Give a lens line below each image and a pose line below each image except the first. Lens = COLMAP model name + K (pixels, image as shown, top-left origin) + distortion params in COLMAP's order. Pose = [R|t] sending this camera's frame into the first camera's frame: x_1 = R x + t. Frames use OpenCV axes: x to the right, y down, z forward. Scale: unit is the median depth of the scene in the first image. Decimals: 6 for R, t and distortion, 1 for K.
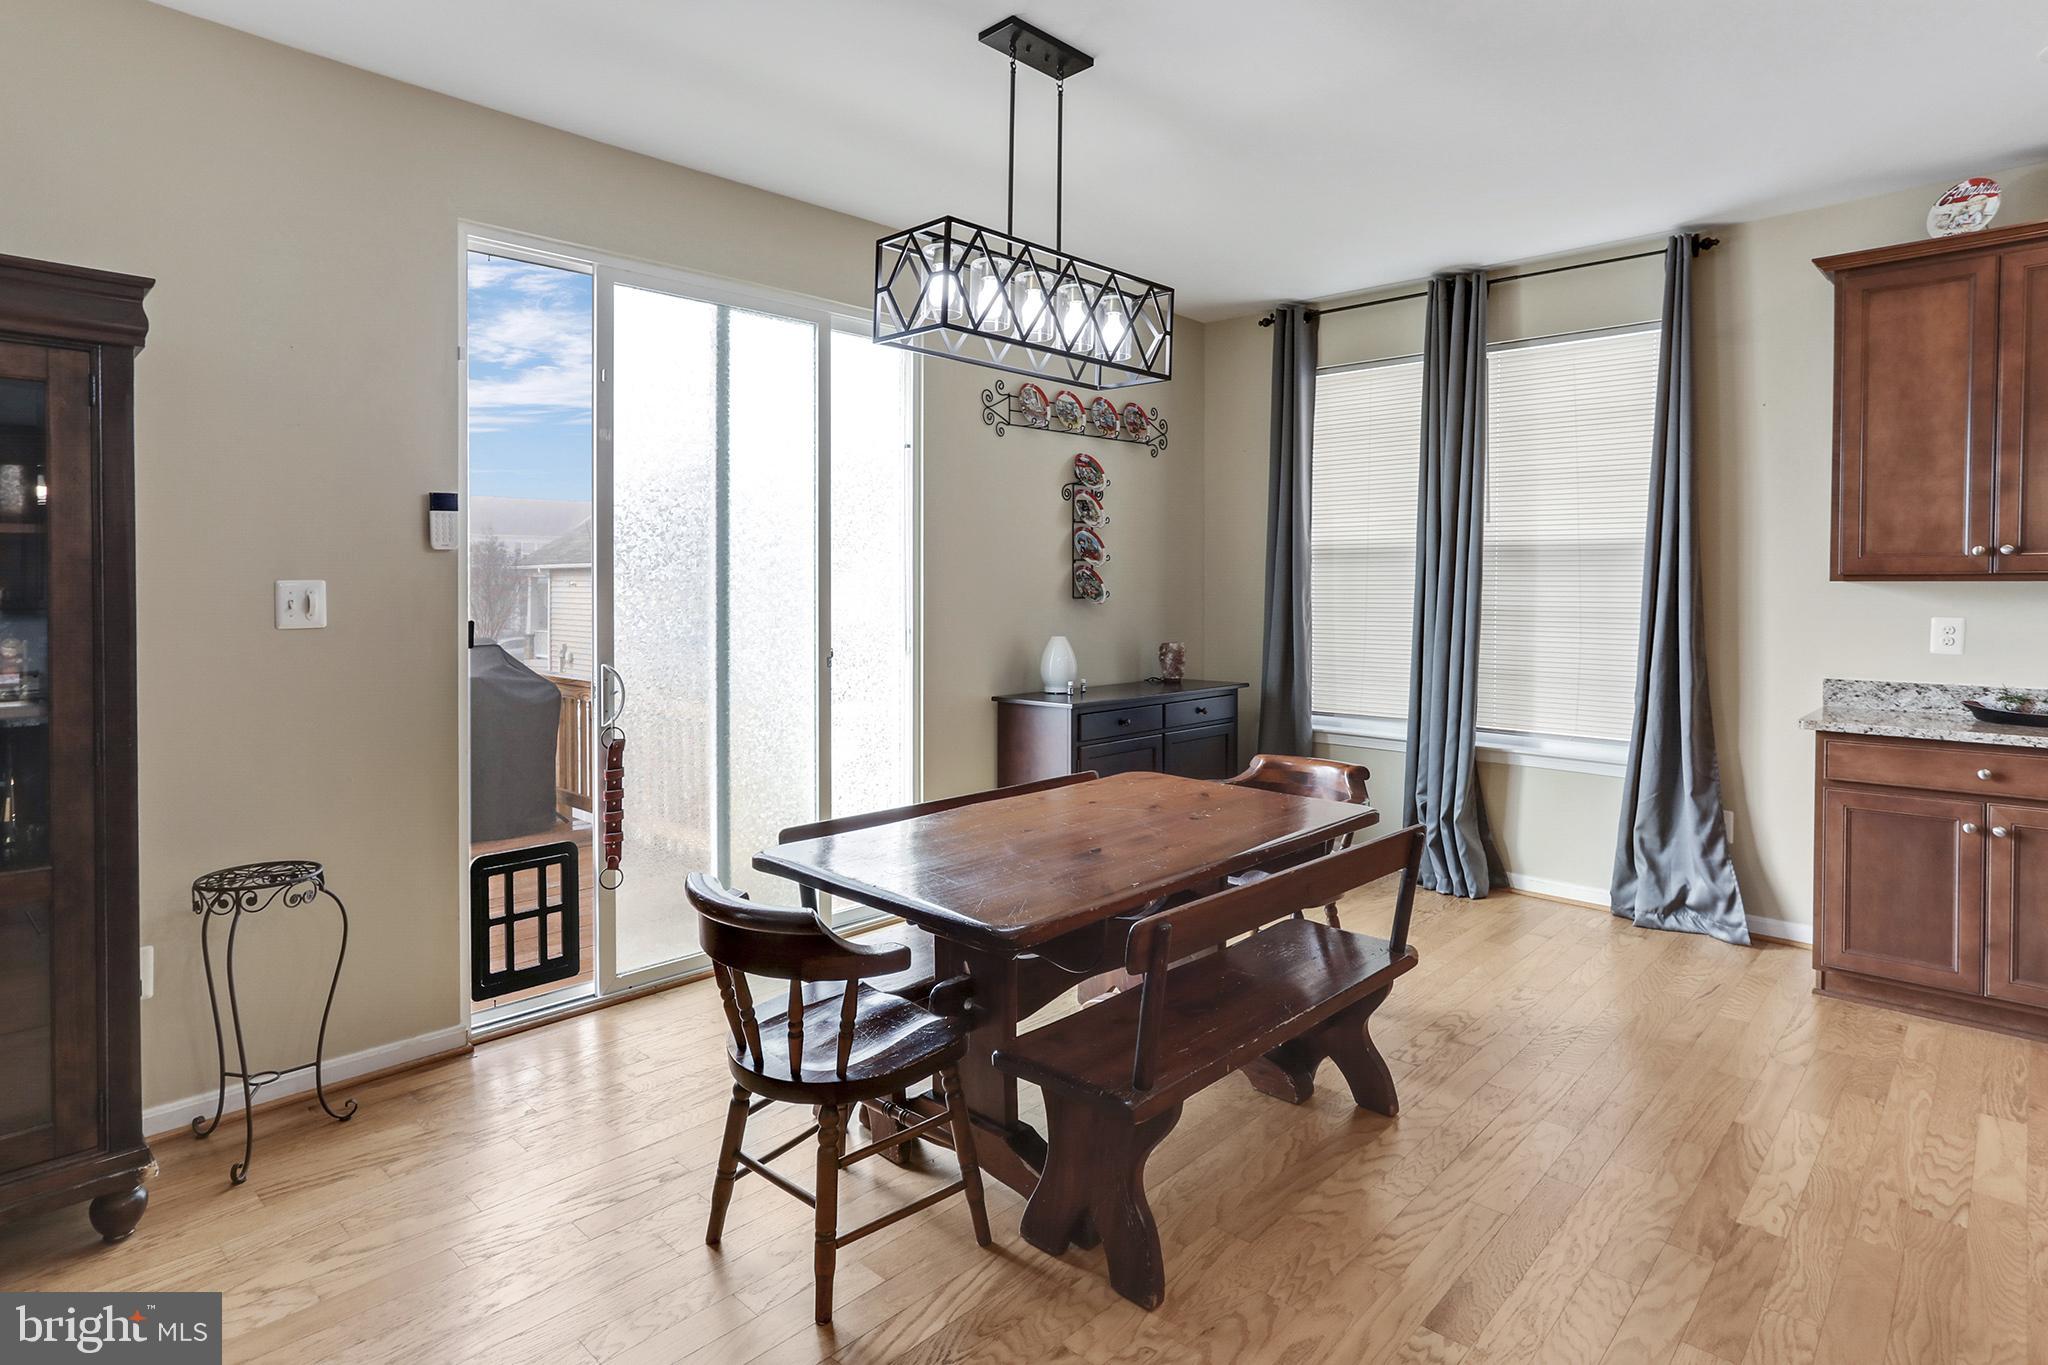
lens RADIAL K [[1097.0, 0, 996.7], [0, 1097.0, 601.4], [0, 0, 1]] dist [-0.009650, 0.004478]
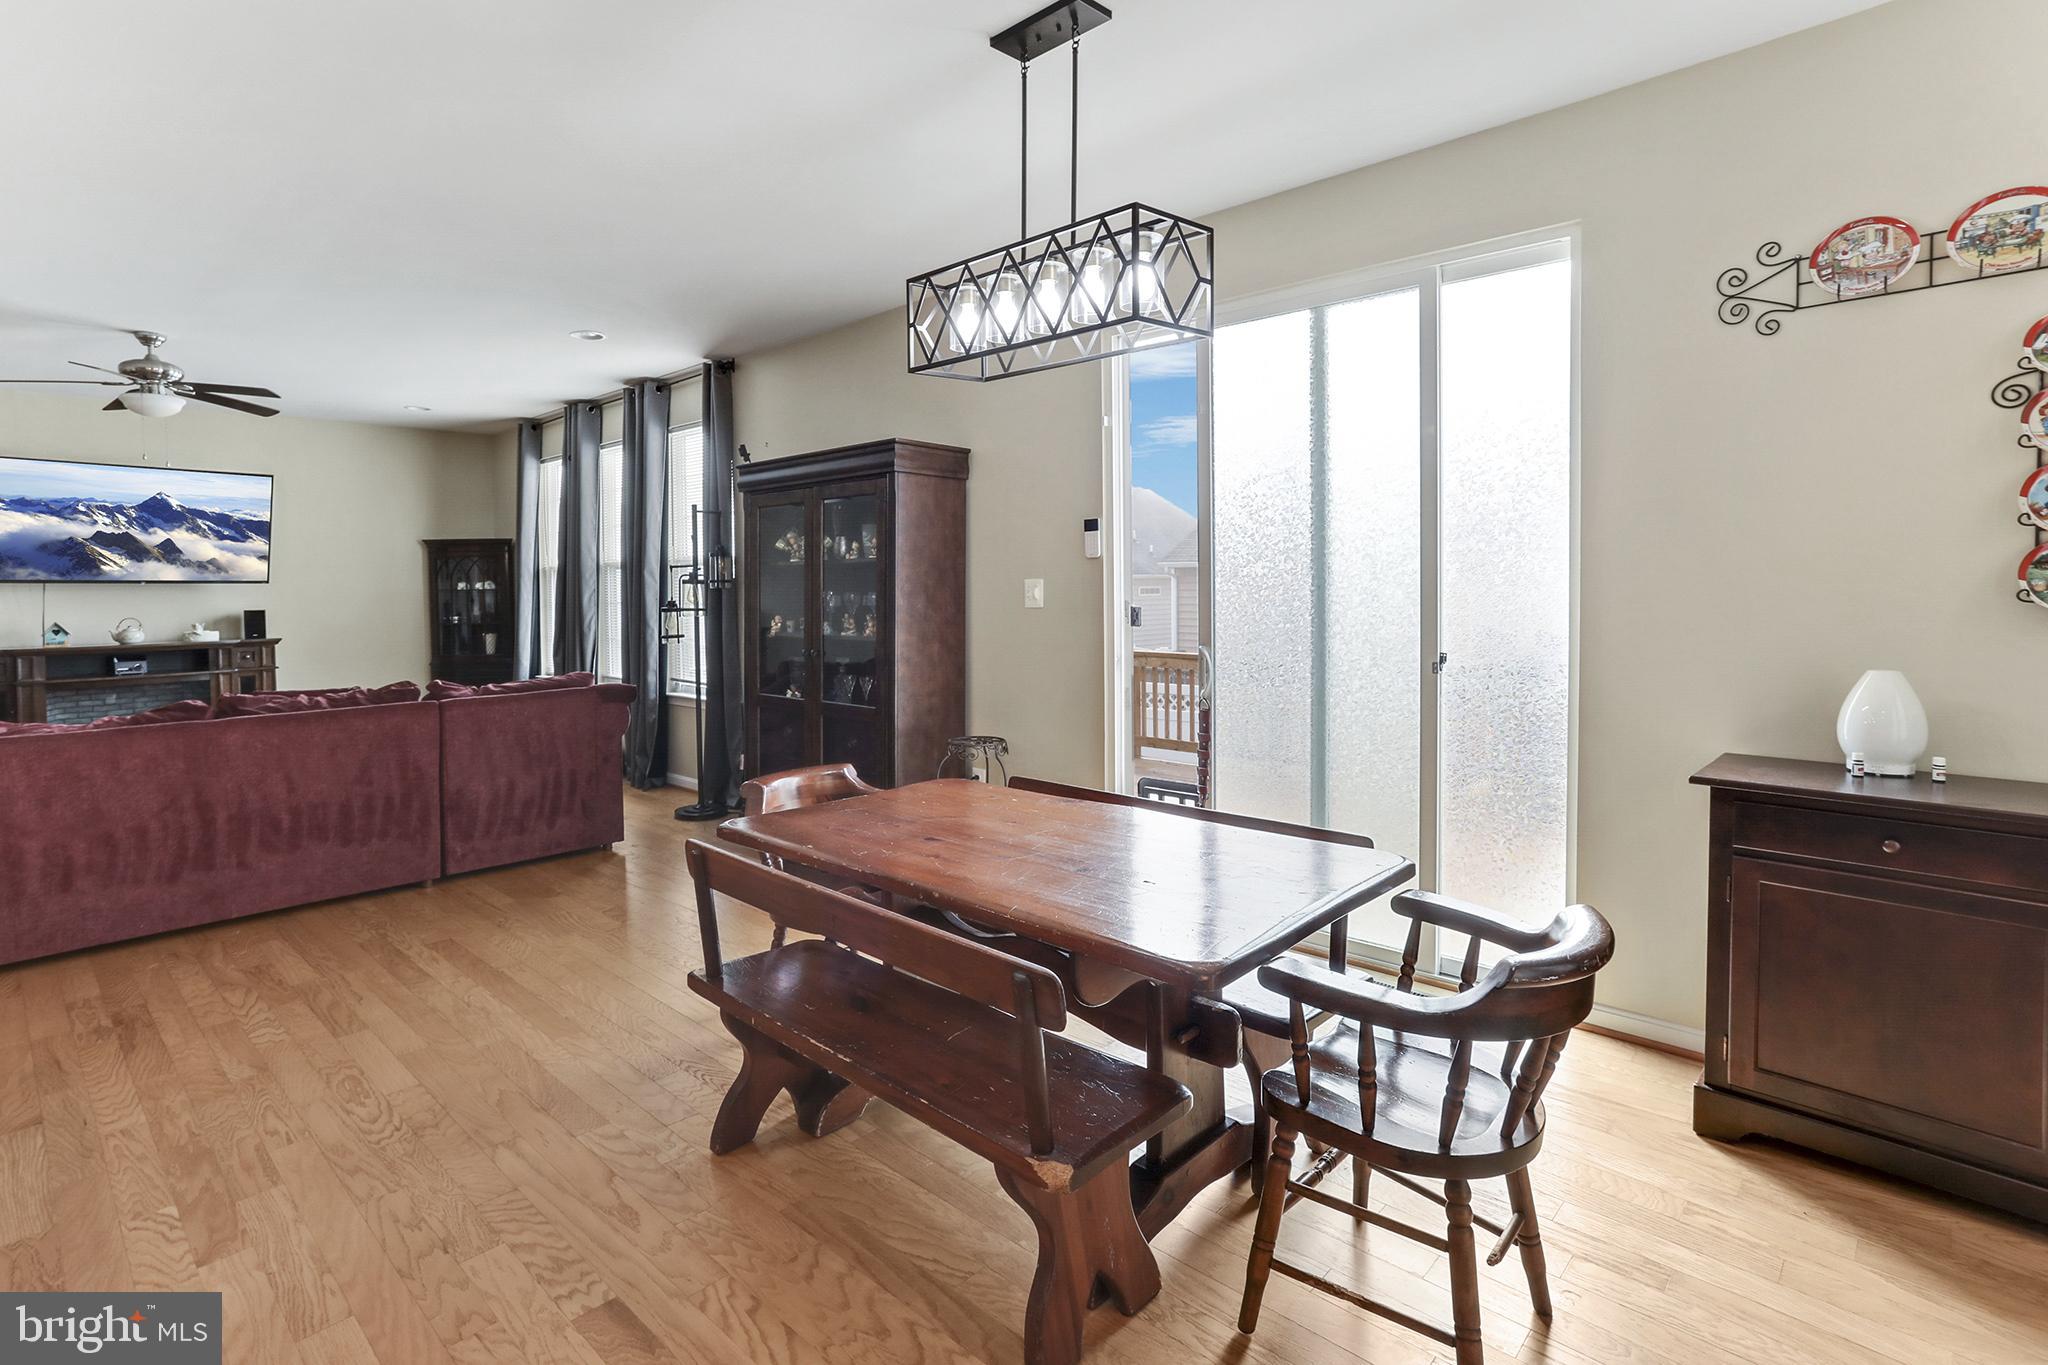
lens RADIAL K [[1017.8, 0, 1046.8], [0, 1017.8, 613.4], [0, 0, 1]] dist [-0.021893, 0.007910]
pose [[0.017369, 0.031362, -0.999357, 0.682917], [-0.007634, 0.999483, 0.031233, -0.011101], [0.999820, 0.007087, 0.017599, 0.710591]]
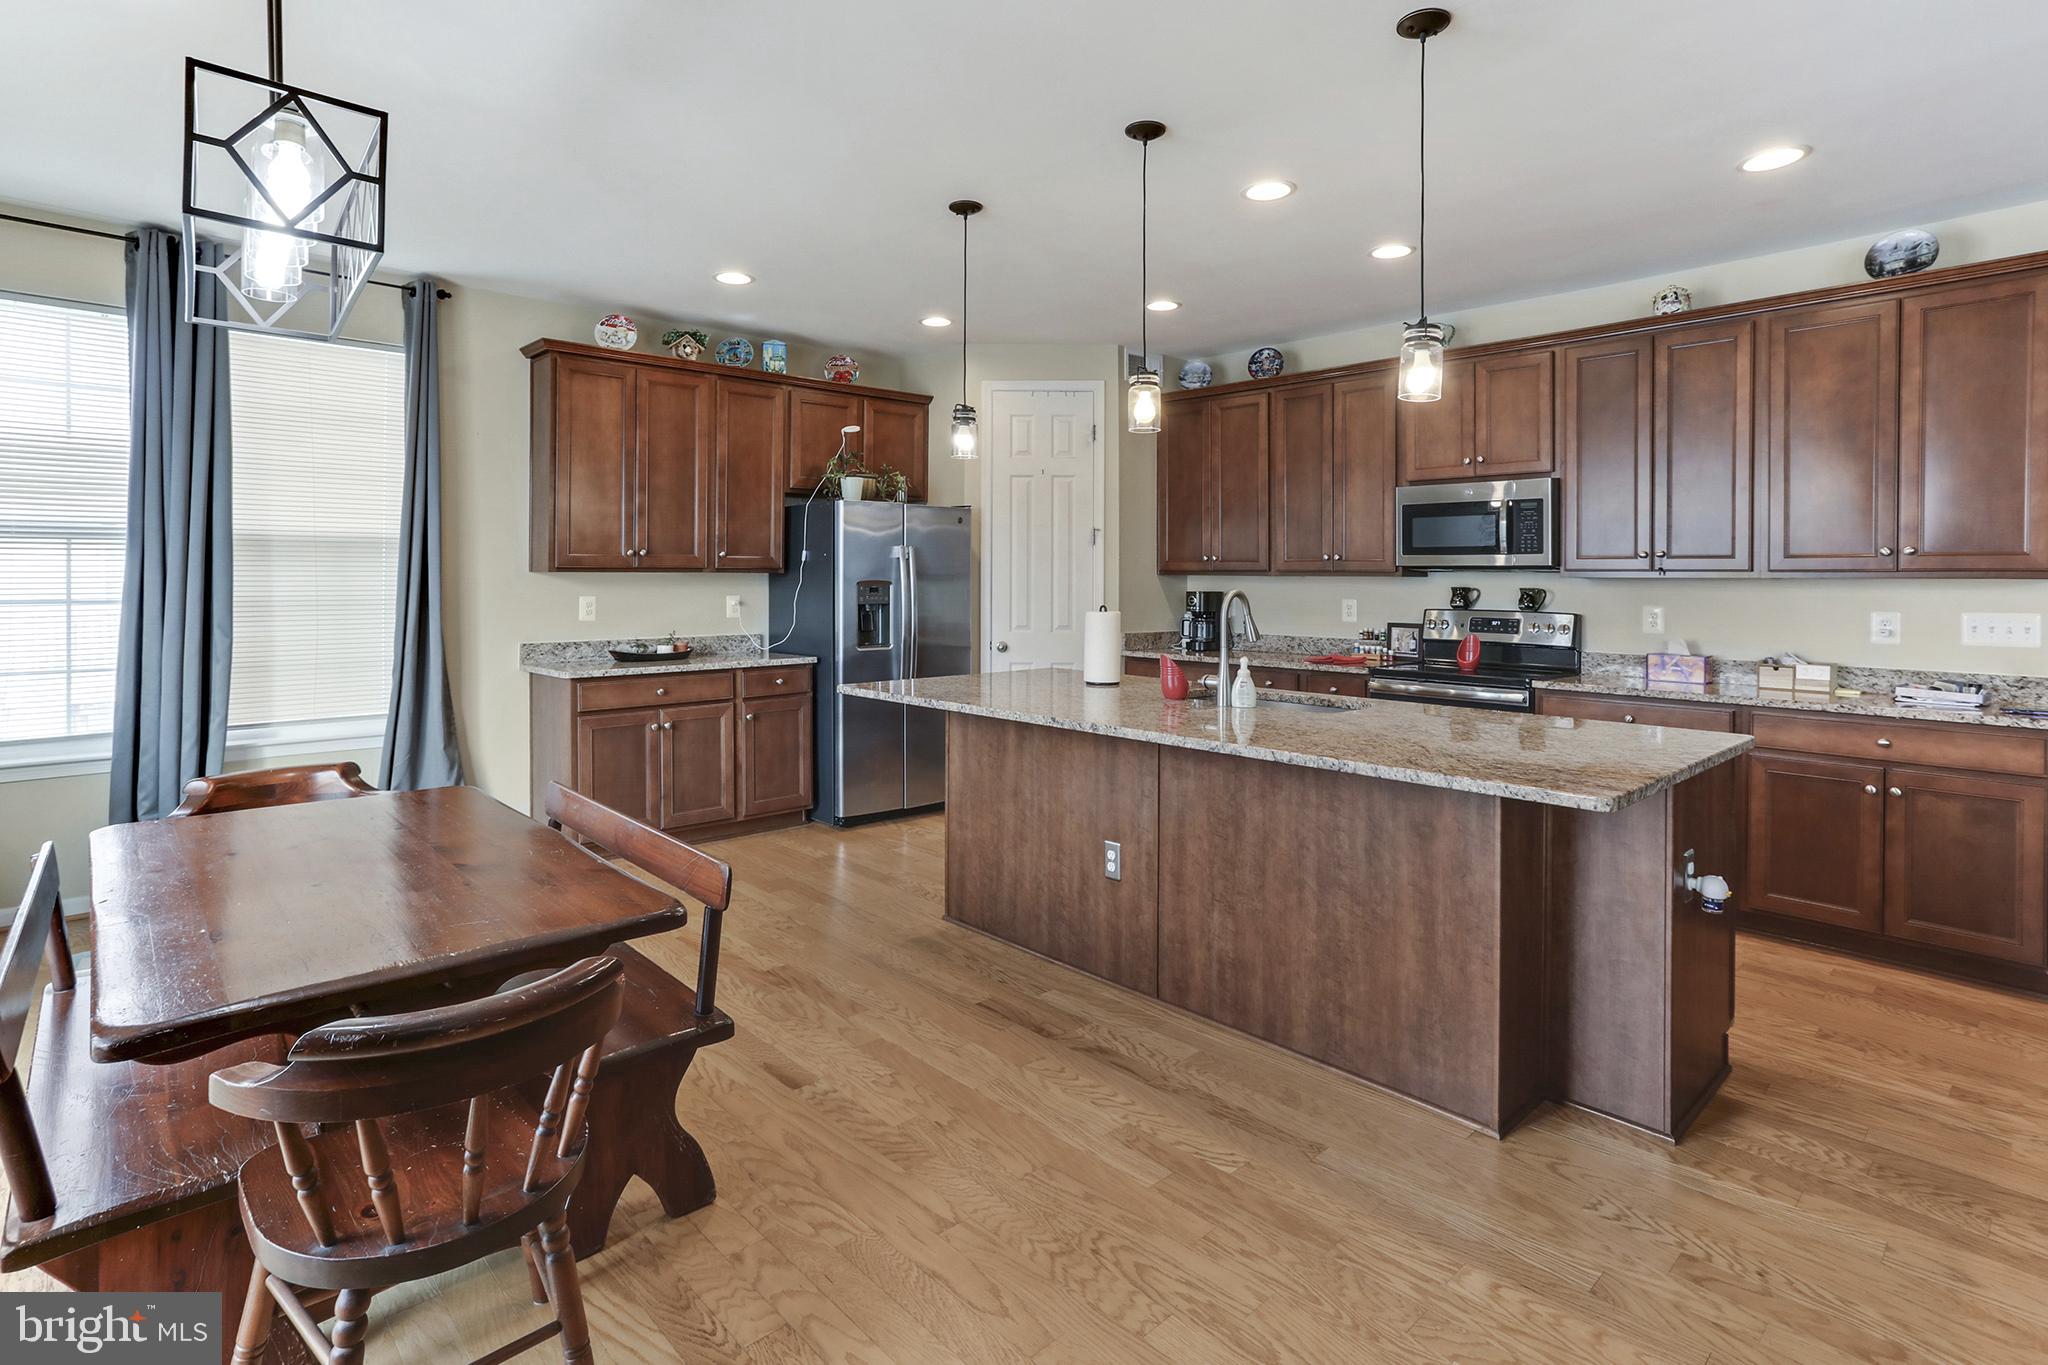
lens RADIAL K [[1017.8, 0, 1046.5], [0, 1017.8, 573.4], [0, 0, 1]] dist [-0.021893, 0.007910]
pose [[0.039098, -0.000528, 0.999235, -0.481877], [0.014259, 0.999898, -0.000030, -0.007529], [-0.999134, 0.014250, 0.039102, 0.307000]]
